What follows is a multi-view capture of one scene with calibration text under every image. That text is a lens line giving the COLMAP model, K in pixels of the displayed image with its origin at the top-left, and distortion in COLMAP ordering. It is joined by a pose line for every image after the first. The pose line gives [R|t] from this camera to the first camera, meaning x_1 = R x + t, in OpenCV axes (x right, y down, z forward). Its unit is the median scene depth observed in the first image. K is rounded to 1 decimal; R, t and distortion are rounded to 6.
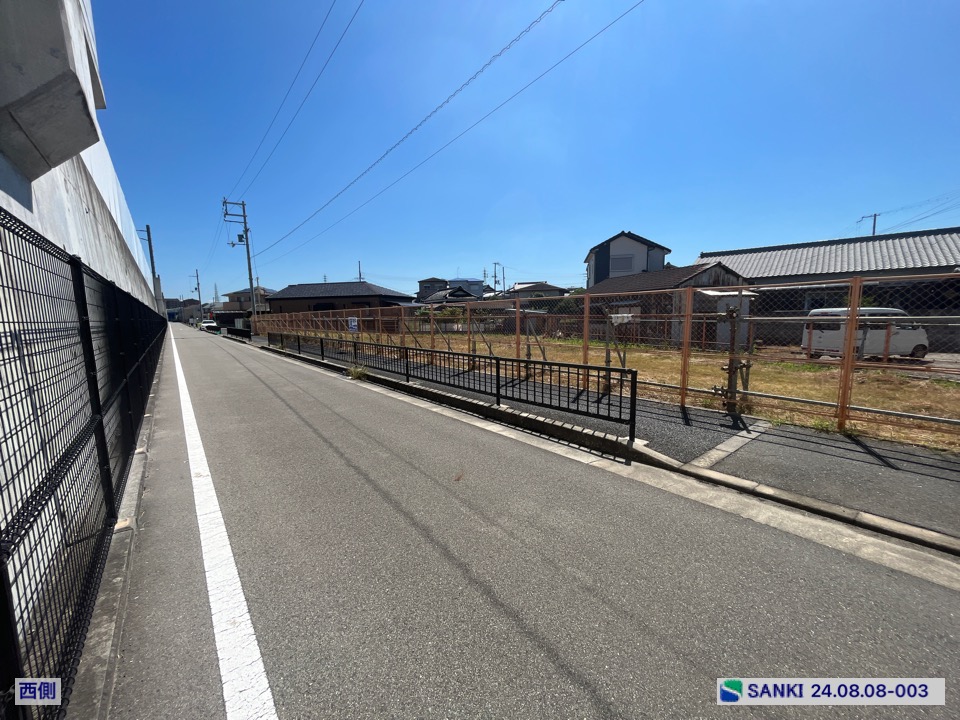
lens RADIAL K [[387.9, 0, 476.9], [0, 387.9, 360.0], [0, 0, 1]] dist [-0.001124, -0.000095]
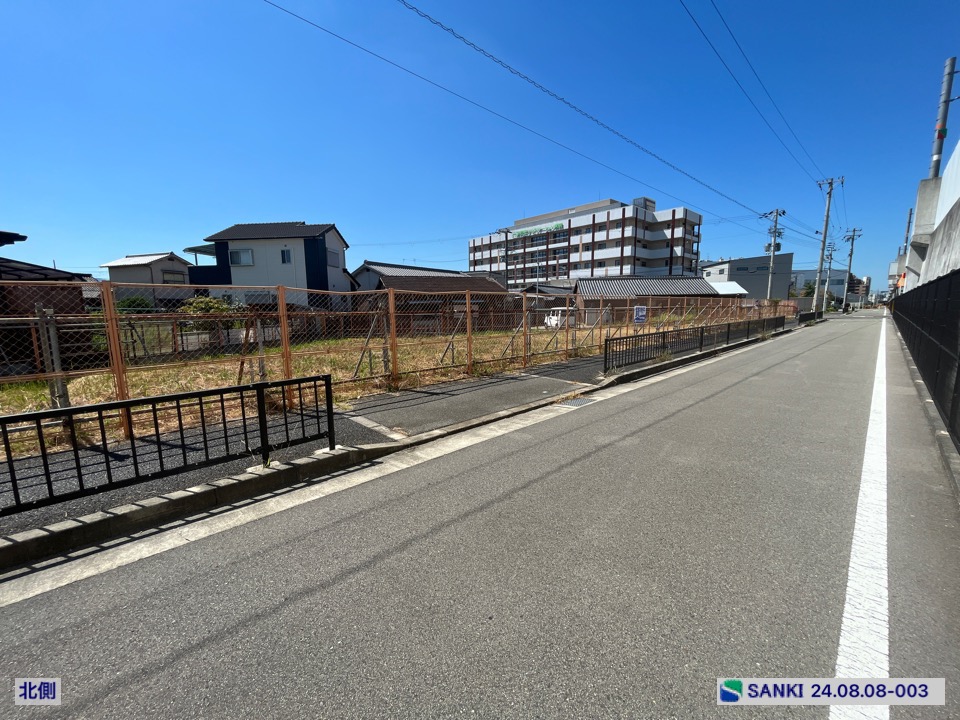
lens RADIAL K [[386.8, 0, 476.1], [0, 386.8, 361.8], [0, 0, 1]] dist [-0.003027, 0.000230]
pose [[-0.091586, -0.115379, 0.989090, -2.414630], [0.131706, 0.983135, 0.126880, -0.308210], [-0.987049, 0.141890, -0.074845, 3.067787]]
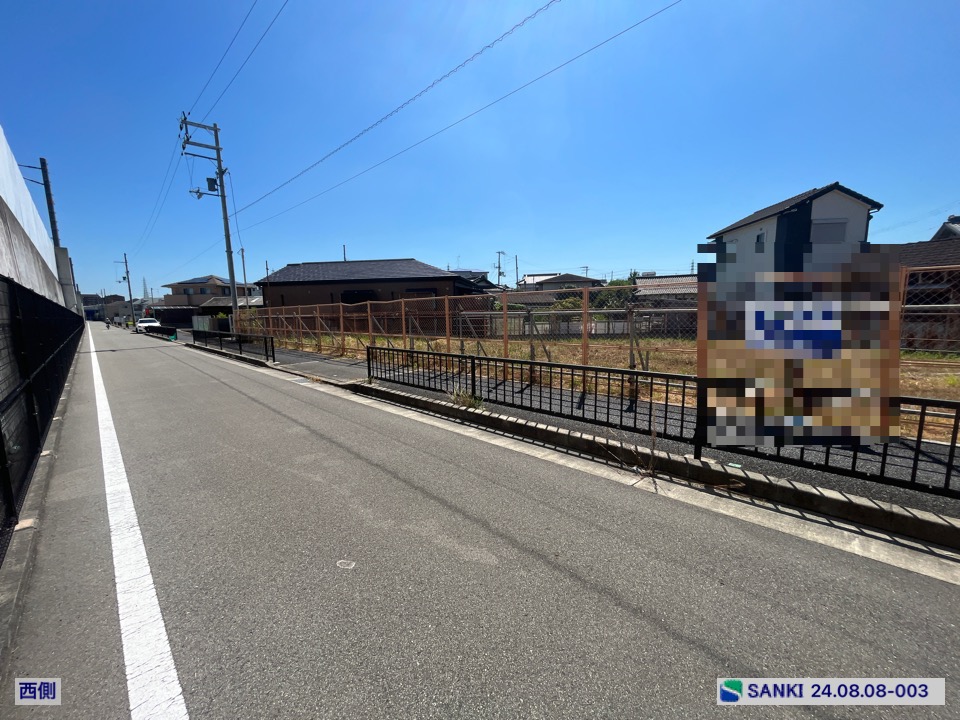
lens RADIAL K [[385.8, 0, 476.7], [0, 385.8, 363.1], [0, 0, 1]] dist [-0.002118, 0.000007]
pose [[0.992782, -0.018384, 0.118519, -1.315653], [0.016500, 0.999722, 0.016857, -0.167187], [-0.118796, -0.014780, 0.992809, 1.649537]]
